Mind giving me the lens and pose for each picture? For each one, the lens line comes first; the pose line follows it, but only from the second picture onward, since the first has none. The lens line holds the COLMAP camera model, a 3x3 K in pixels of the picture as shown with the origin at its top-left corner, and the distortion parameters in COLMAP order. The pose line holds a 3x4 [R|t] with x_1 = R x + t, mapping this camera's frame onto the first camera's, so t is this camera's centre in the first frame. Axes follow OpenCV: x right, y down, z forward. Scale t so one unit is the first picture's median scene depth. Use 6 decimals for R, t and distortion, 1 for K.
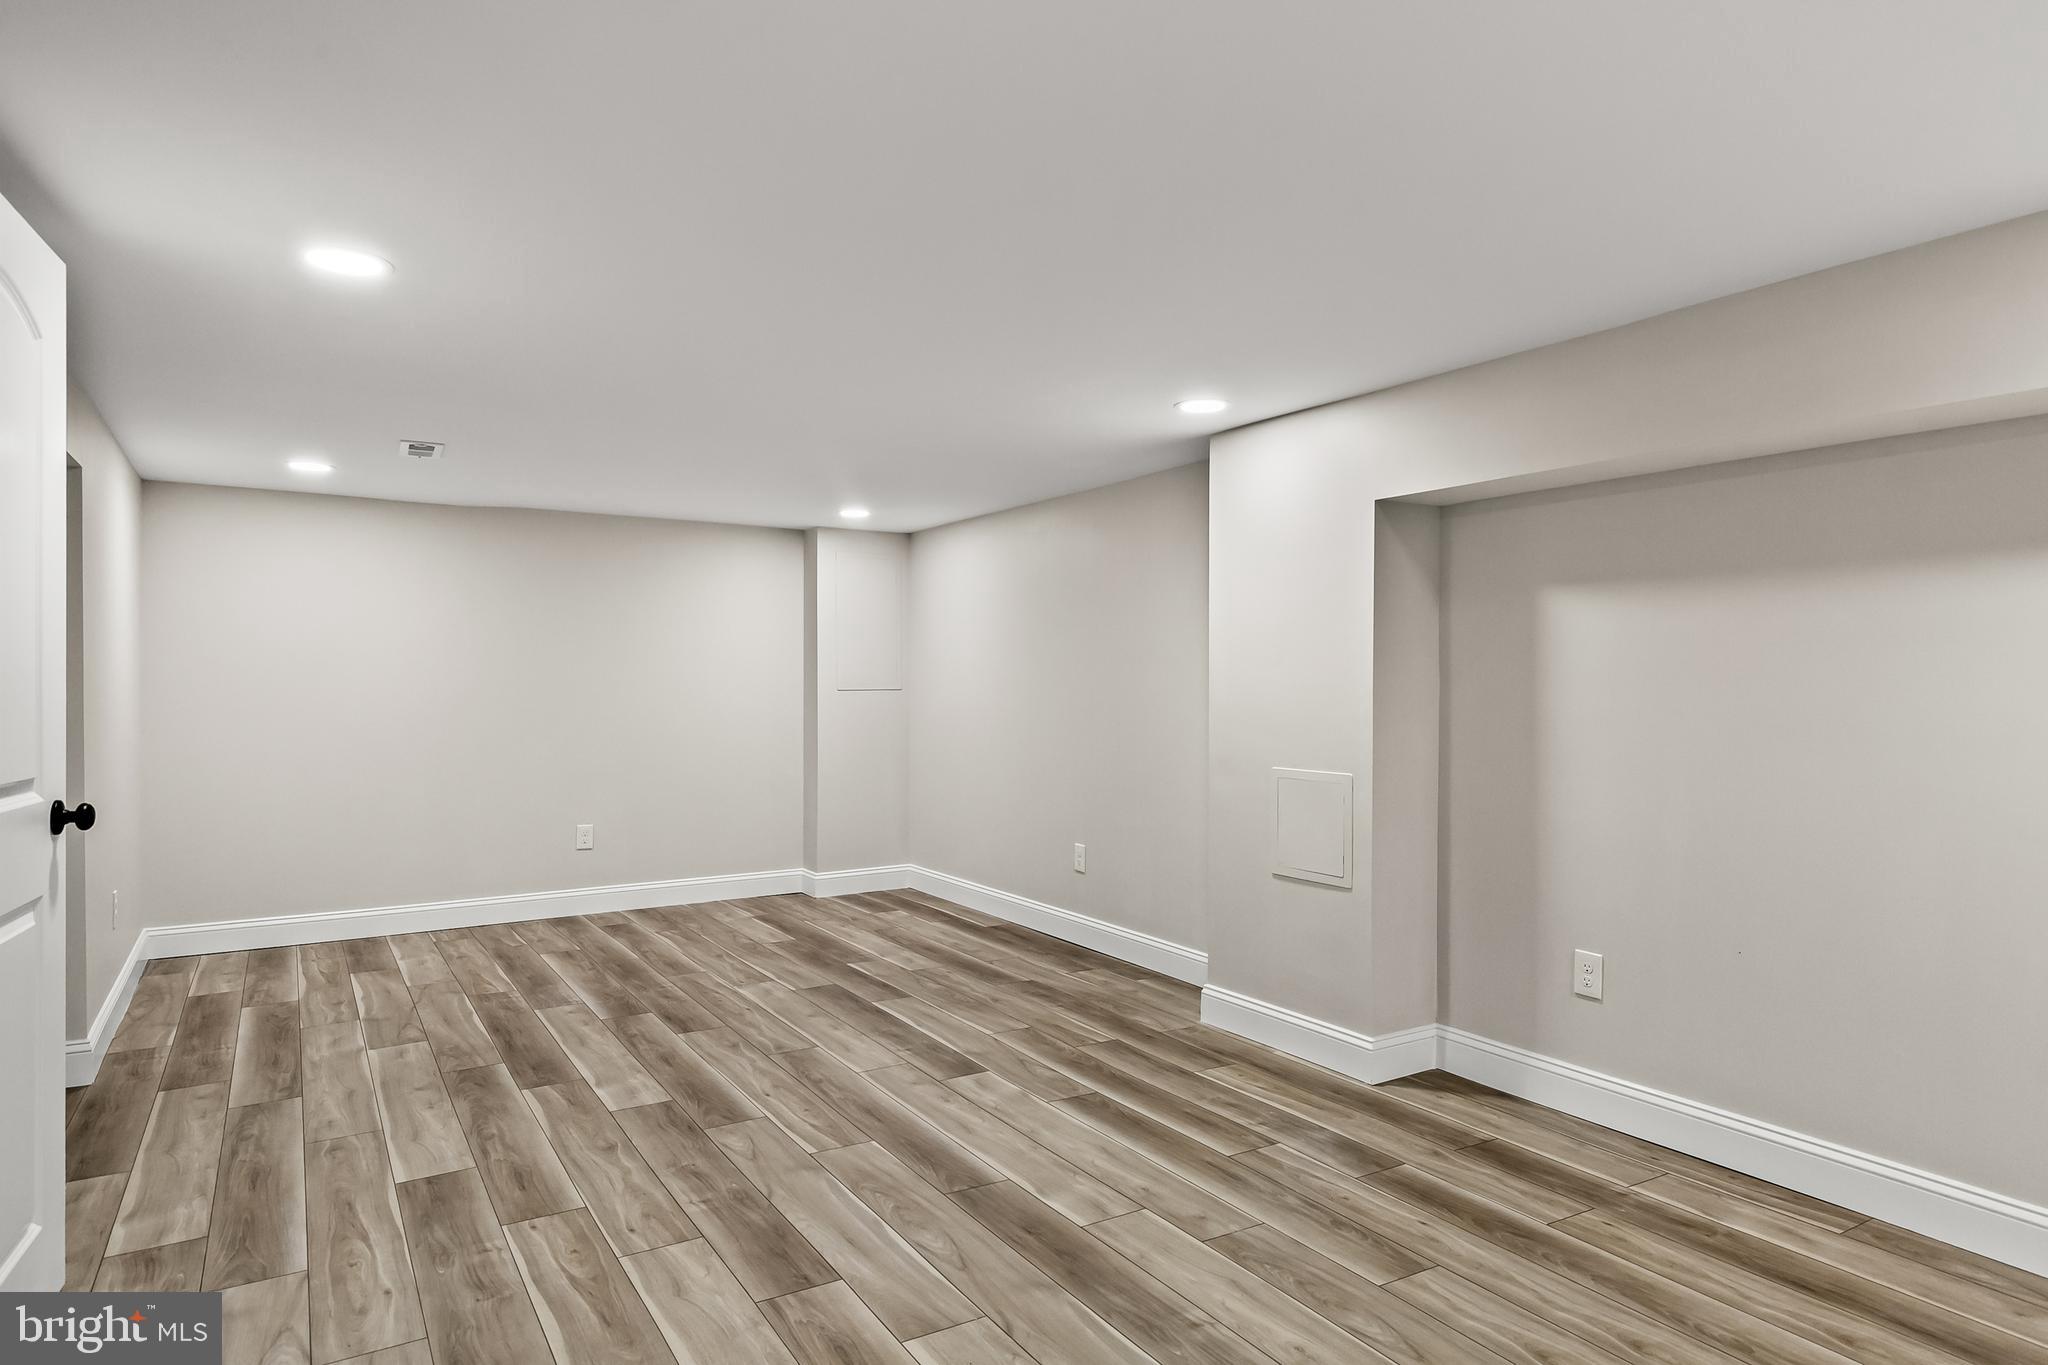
lens RADIAL K [[1148.1, 0, 1029.1], [0, 1148.1, 673.5], [0, 0, 1]] dist [0.003540, -0.000718]
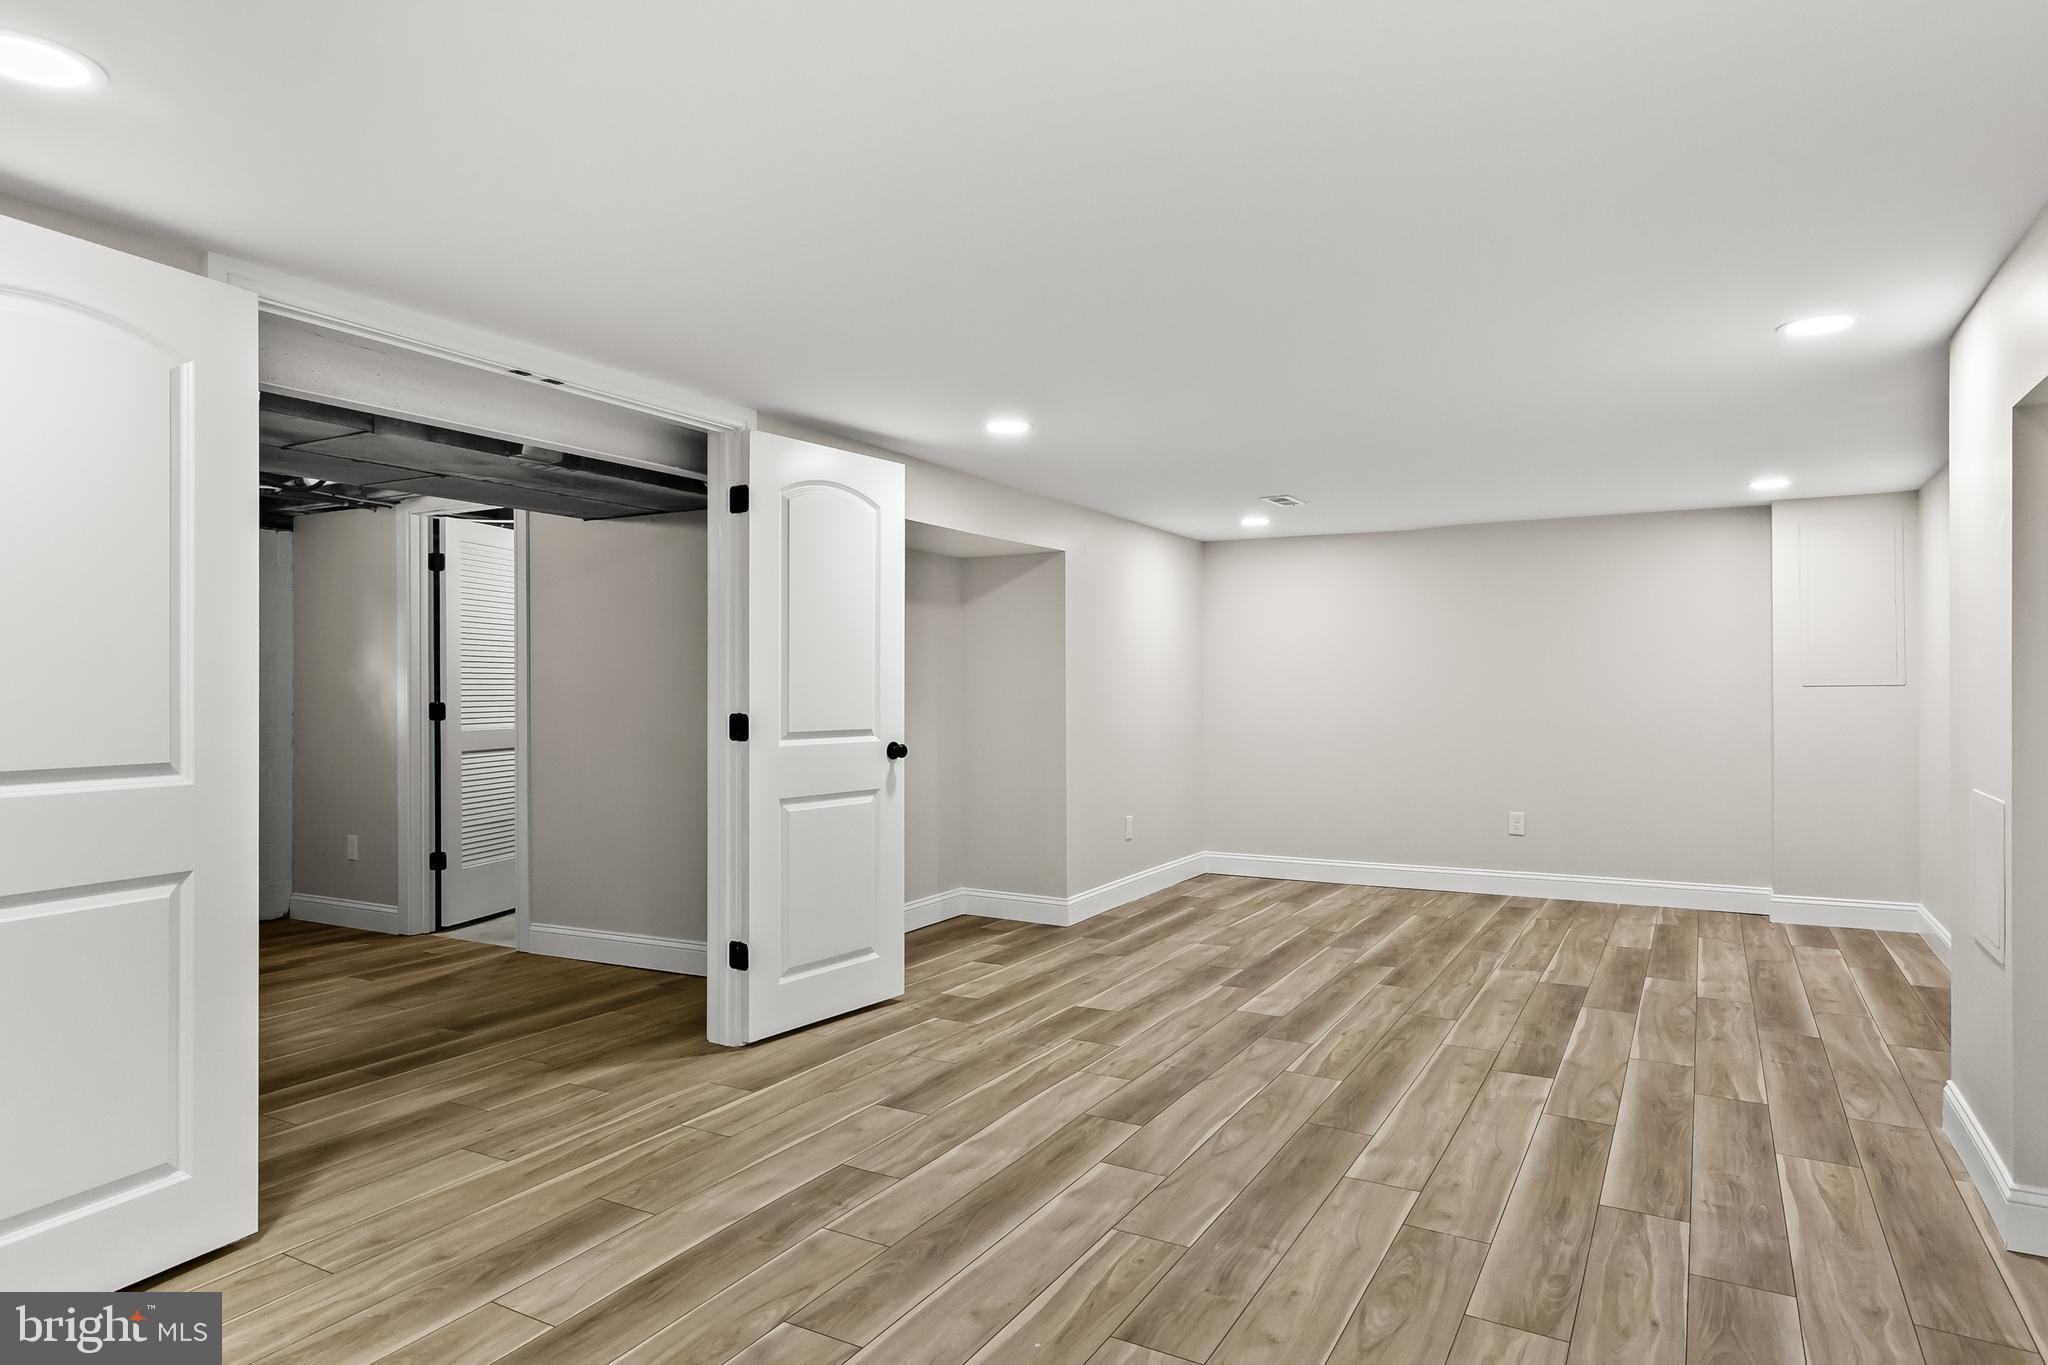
lens RADIAL K [[1222.5, 0, 1084.2], [0, 1222.5, 682.2], [0, 0, 1]] dist [0.002387, 0.000014]
pose [[0.498714, -0.006176, -0.866745, 0.774136], [0.013279, 0.999912, 0.000516, 0.012450], [0.866665, -0.011767, 0.498752, 0.187296]]
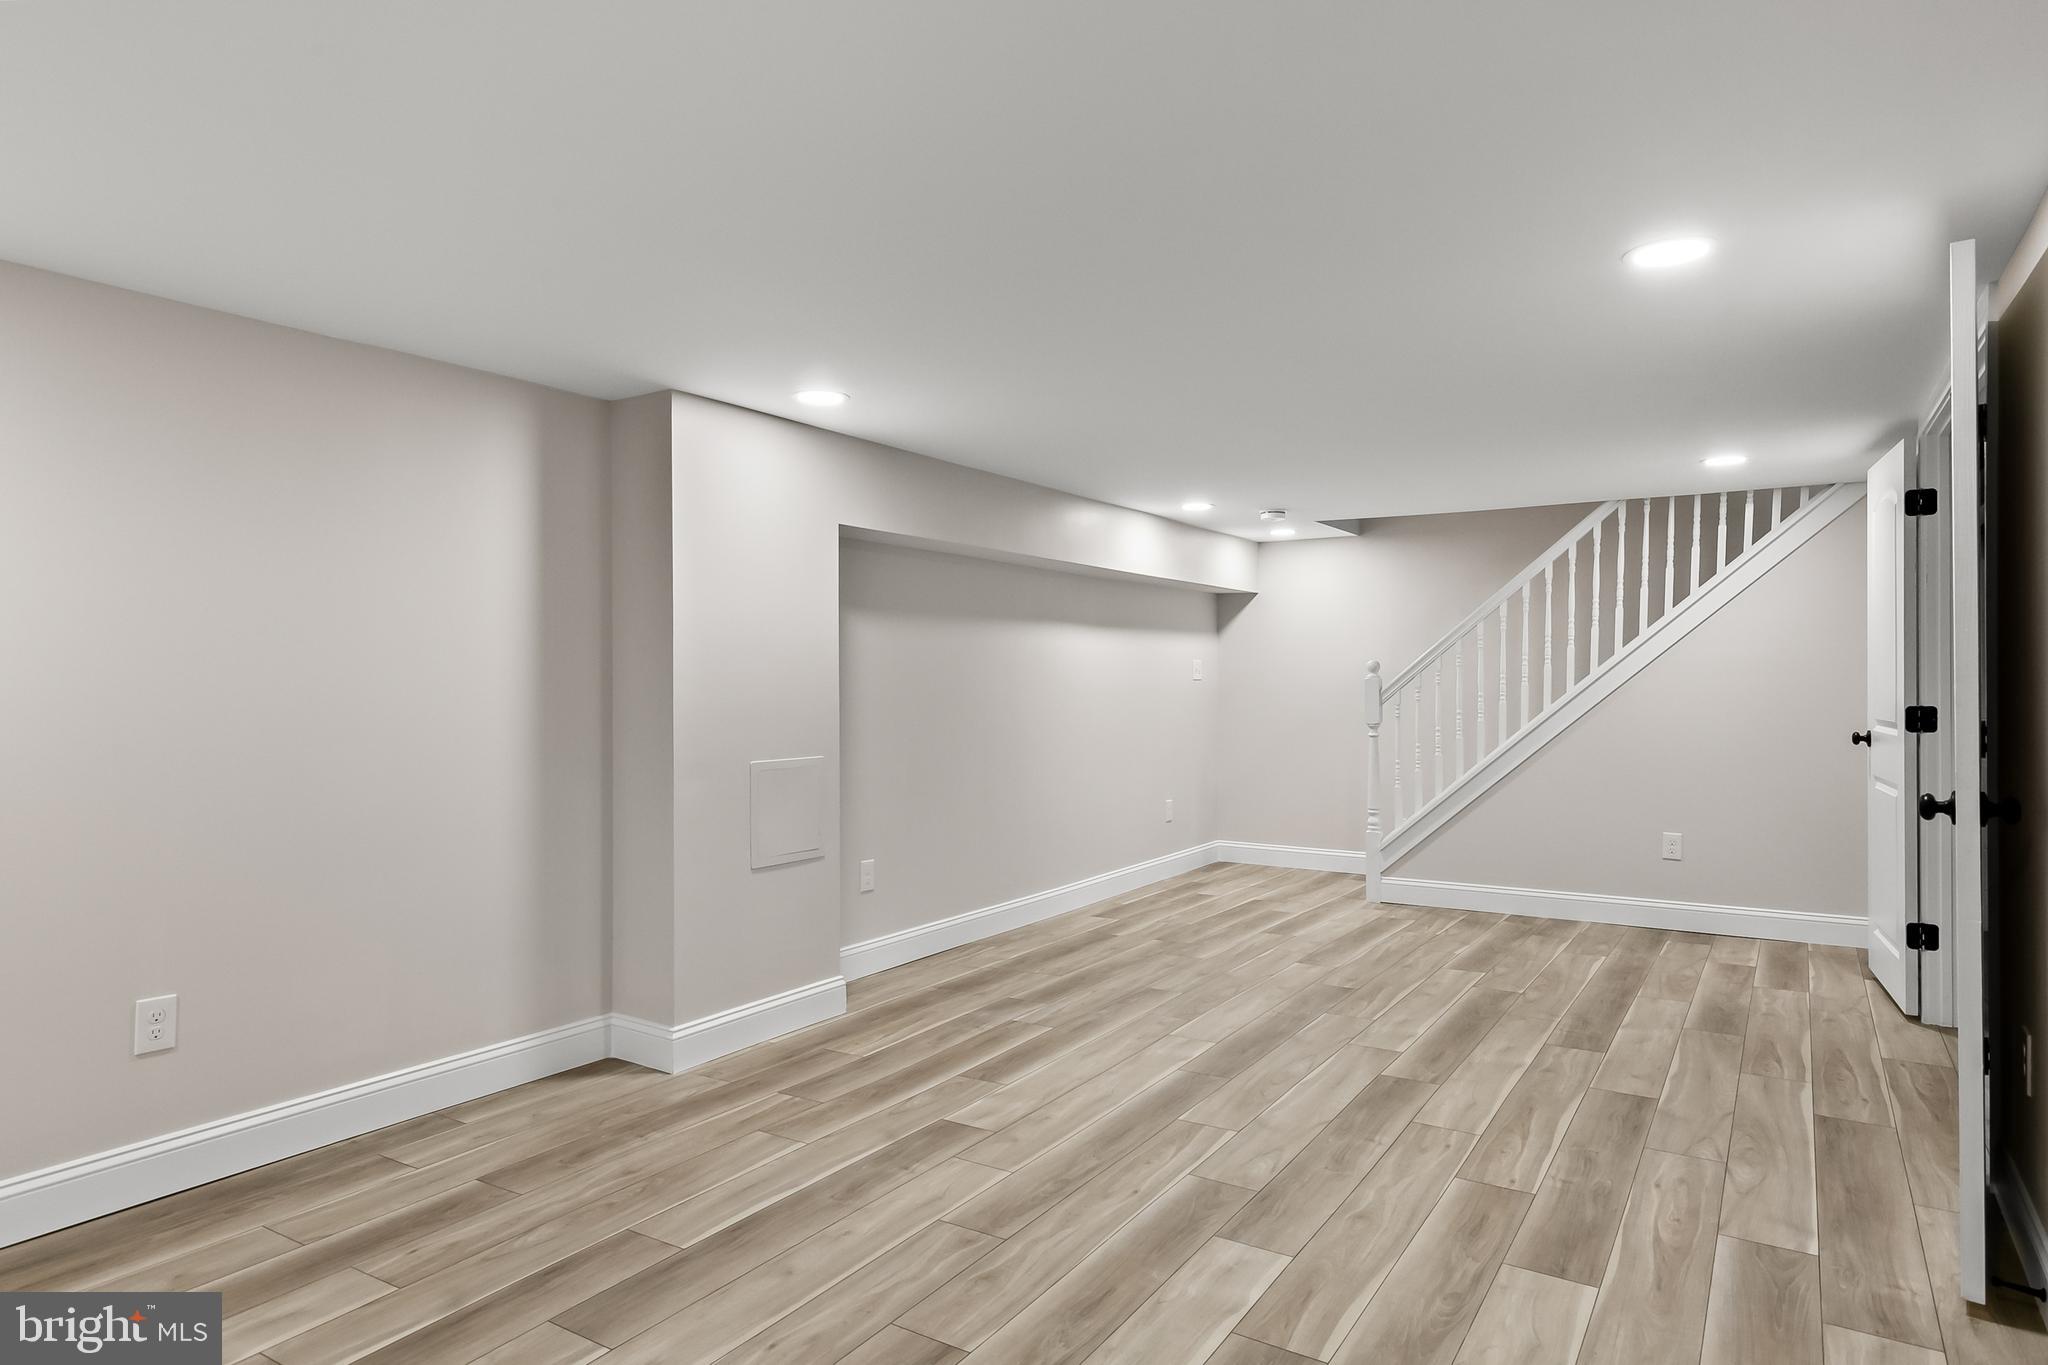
lens RADIAL K [[1148.1, 0, 1029.1], [0, 1148.1, 673.5], [0, 0, 1]] dist [0.003540, -0.000718]
pose [[-0.399280, 0.003234, 0.916823, -1.024734], [-0.006752, 0.999956, -0.006468, 0.013228], [-0.916804, -0.008773, -0.399240, 1.529063]]
